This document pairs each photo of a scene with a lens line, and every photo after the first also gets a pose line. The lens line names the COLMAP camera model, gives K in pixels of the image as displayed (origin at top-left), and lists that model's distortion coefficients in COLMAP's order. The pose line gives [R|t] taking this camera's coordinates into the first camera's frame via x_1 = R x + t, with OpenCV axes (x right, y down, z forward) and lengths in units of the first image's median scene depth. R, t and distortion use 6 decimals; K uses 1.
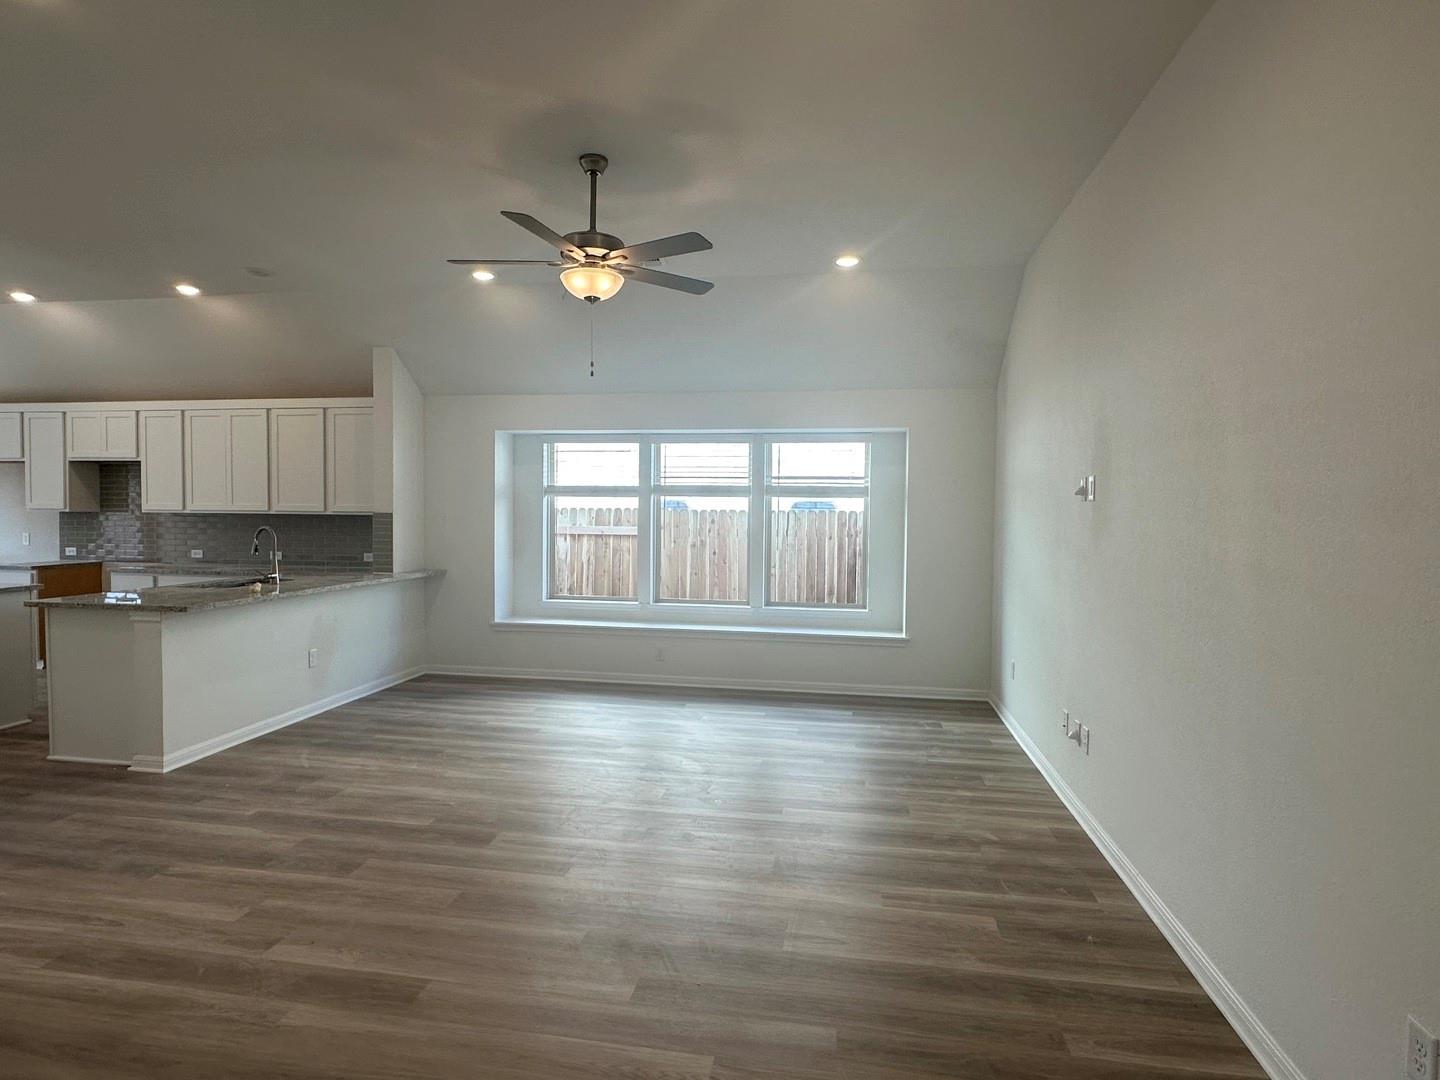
lens RADIAL K [[782.4, 0, 712.4], [0, 782.4, 539.9], [0, 0, 1]] dist [0.001461, -0.002773]
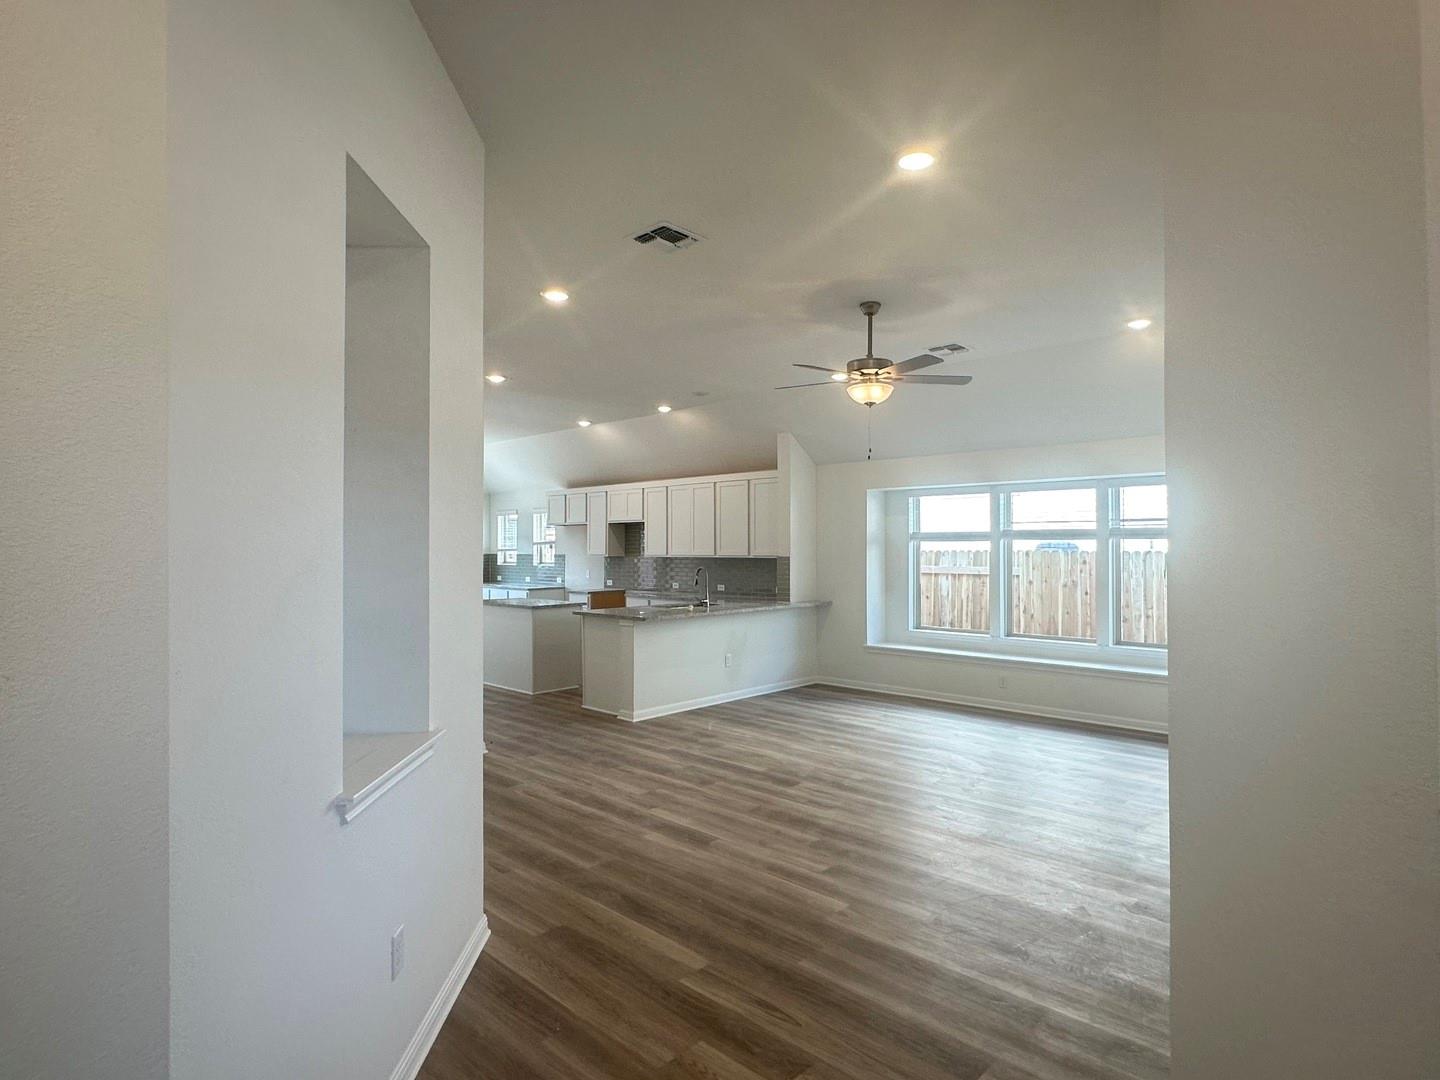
lens RADIAL K [[782.4, 0, 715.1], [0, 782.4, 544.2], [0, 0, 1]] dist [0.001461, -0.002773]
pose [[0.831136, -0.013402, -0.555908, 0.219491], [-0.010428, 0.999158, -0.039678, -0.001986], [0.555971, 0.038775, 0.830297, -0.164937]]
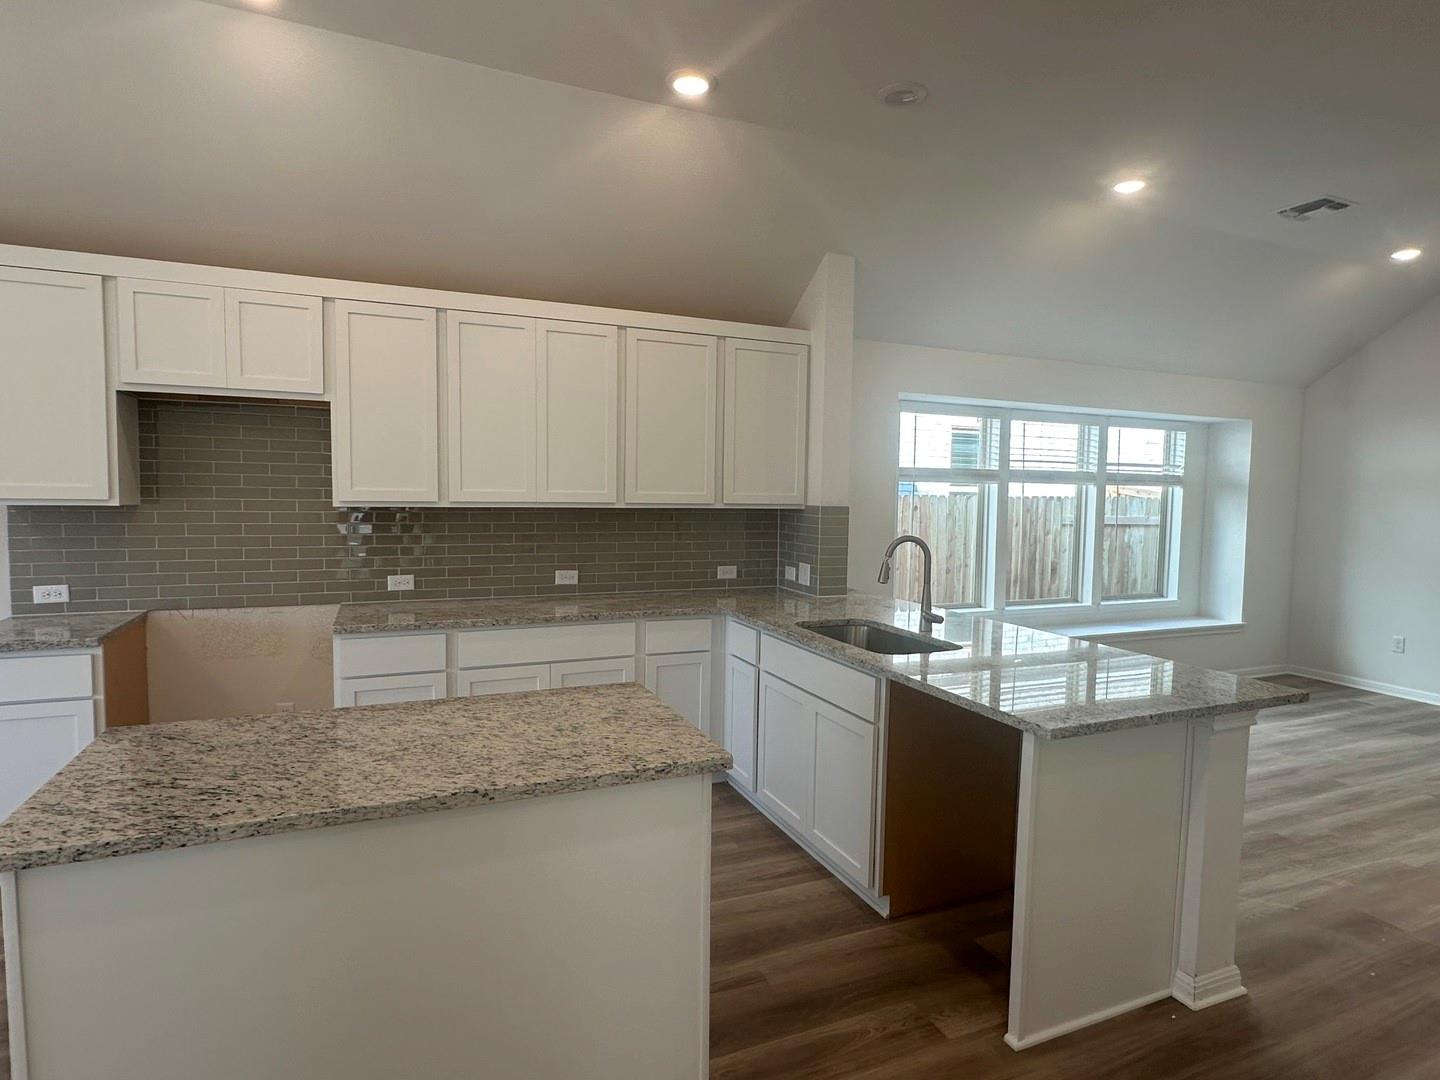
lens RADIAL K [[782.4, 0, 719.3], [0, 782.4, 542.6], [0, 0, 1]] dist [0.001461, -0.002773]
pose [[0.837858, -0.033938, 0.544832, -0.868795], [0.012478, 0.998995, 0.043040, -0.033513], [-0.545745, -0.029264, 0.837440, 0.497698]]
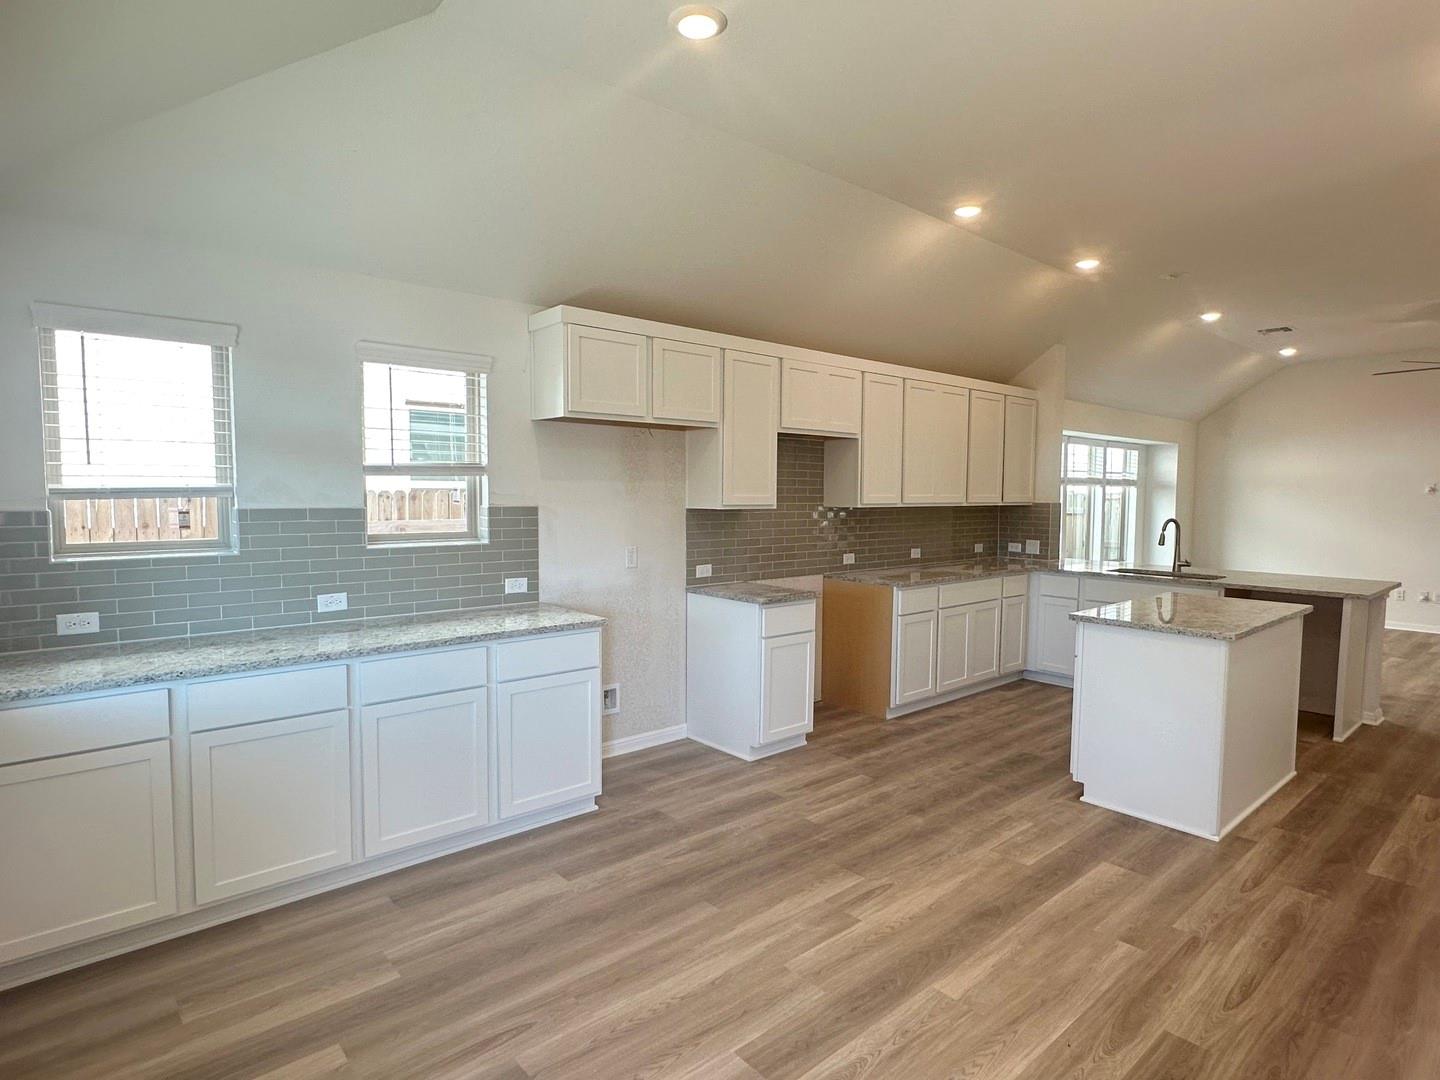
lens RADIAL K [[782.4, 0, 724.0], [0, 782.4, 541.2], [0, 0, 1]] dist [0.001461, -0.002773]
pose [[0.630986, -0.055809, 0.773784, -1.520092], [0.026586, 0.998379, 0.050328, -0.048040], [-0.775339, -0.011185, 0.631447, 0.684644]]
